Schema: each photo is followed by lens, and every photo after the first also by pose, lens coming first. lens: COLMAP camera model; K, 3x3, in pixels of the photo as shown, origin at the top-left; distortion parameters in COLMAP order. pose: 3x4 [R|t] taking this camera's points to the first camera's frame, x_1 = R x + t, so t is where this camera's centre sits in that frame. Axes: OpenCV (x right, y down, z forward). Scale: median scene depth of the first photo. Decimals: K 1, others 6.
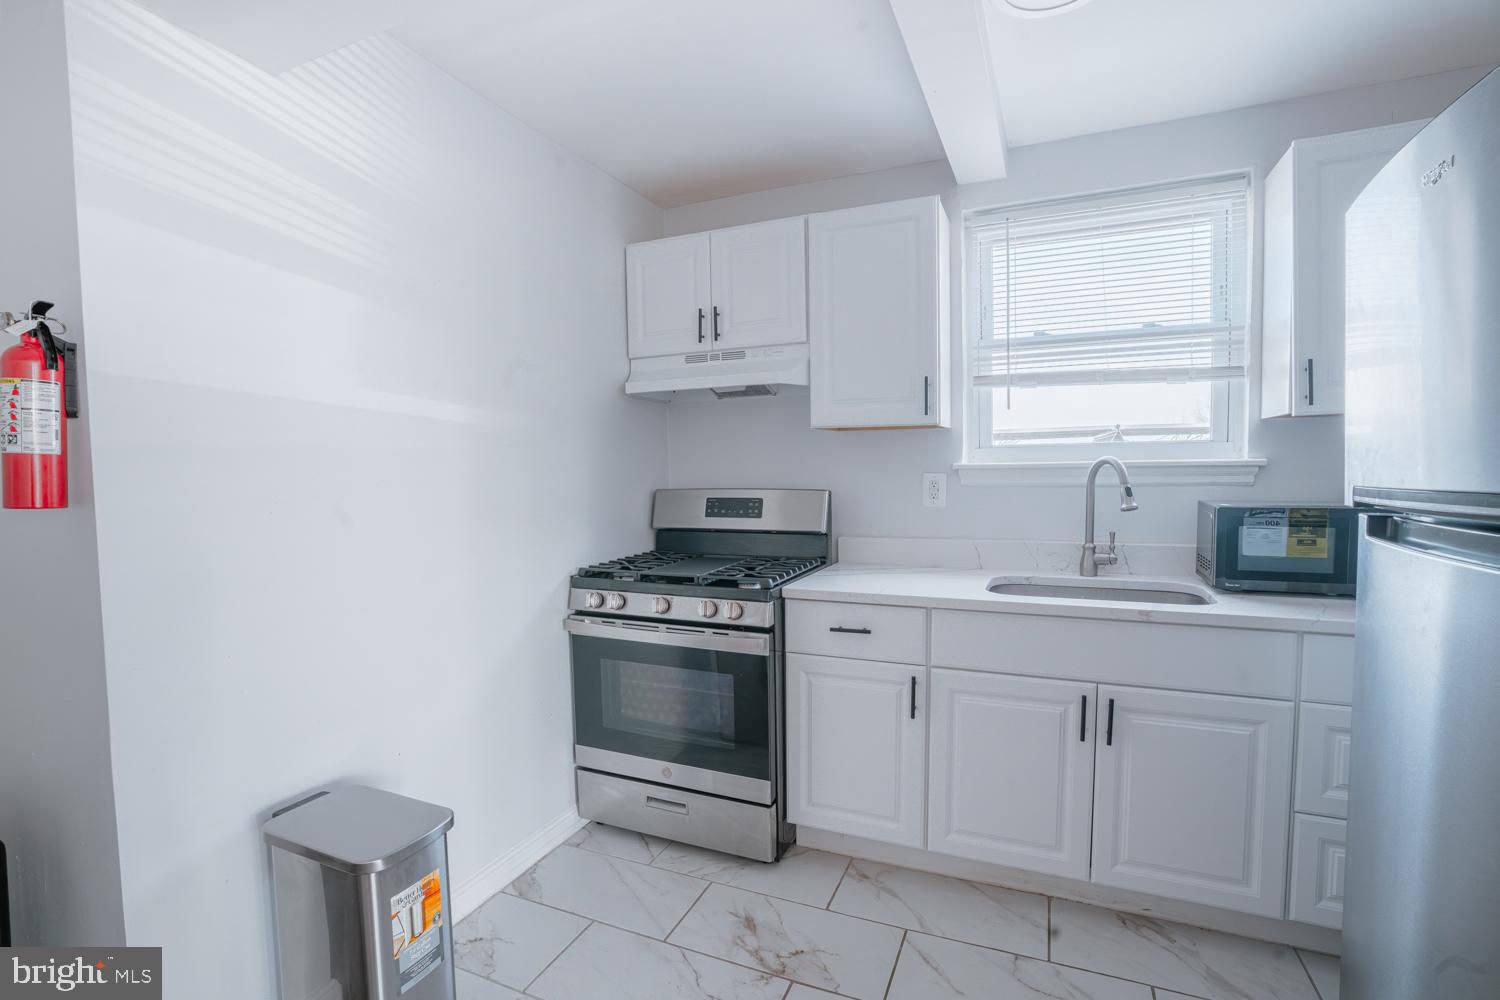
lens RADIAL K [[695.7, 0, 751.1], [0, 695.7, 507.9], [0, 0, 1]] dist [-0.029707, 0.002816]
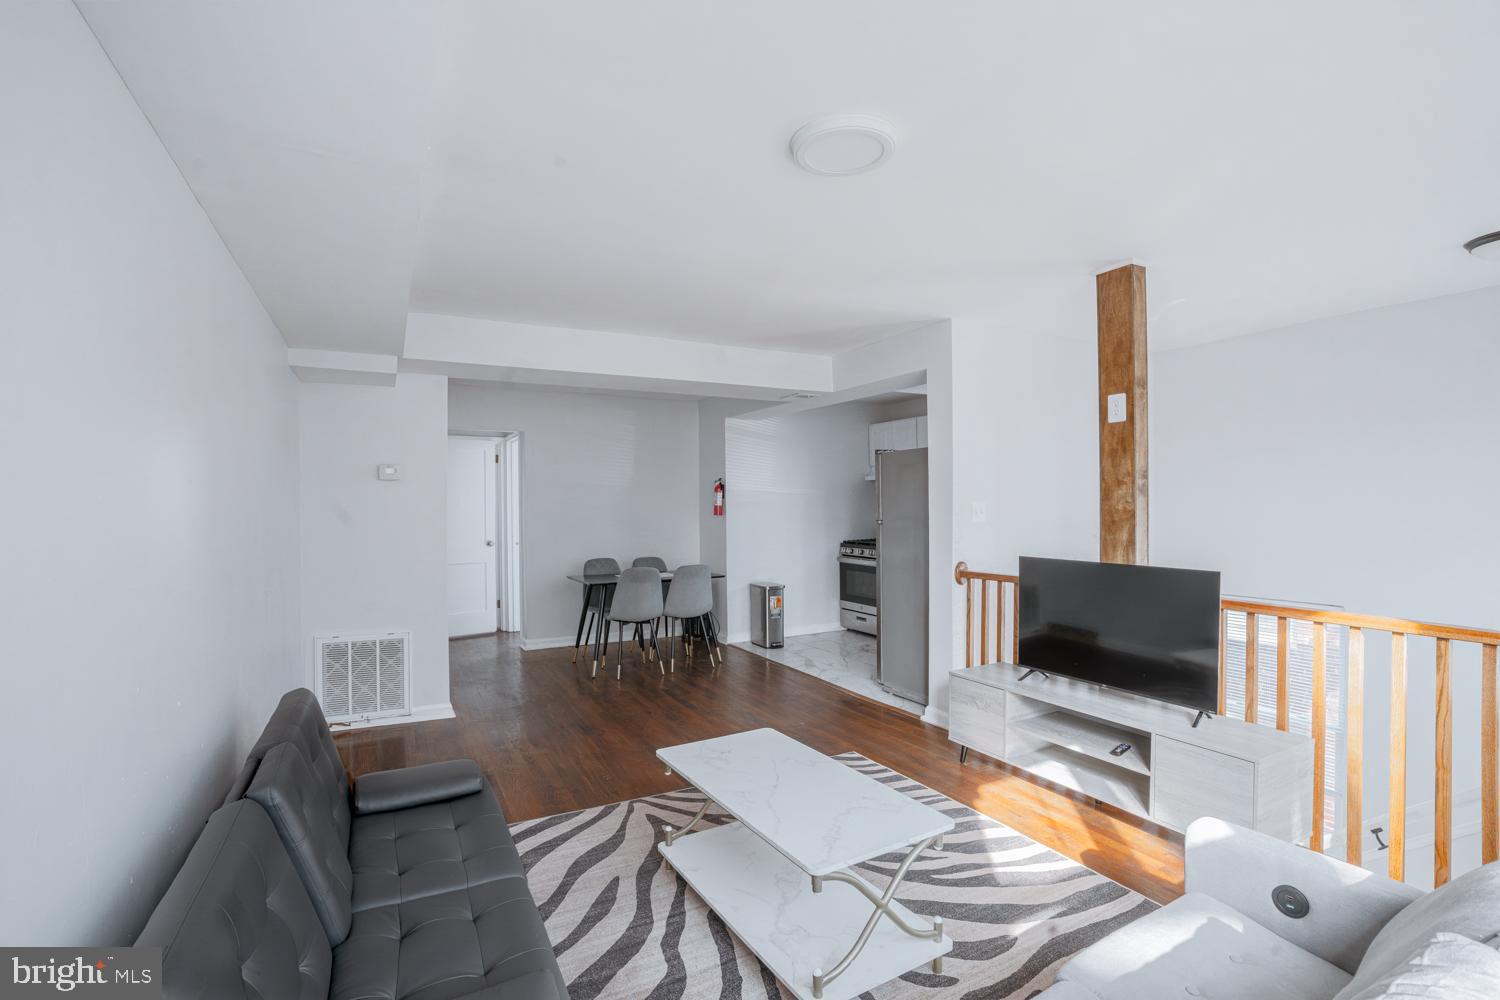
lens RADIAL K [[695.7, 0, 756.2], [0, 695.7, 507.0], [0, 0, 1]] dist [-0.029707, 0.002816]
pose [[0.782405, 0.006977, -0.622731, 1.369930], [-0.032125, 0.999058, -0.029168, 0.044868], [0.621941, 0.042826, 0.781892, -1.637462]]
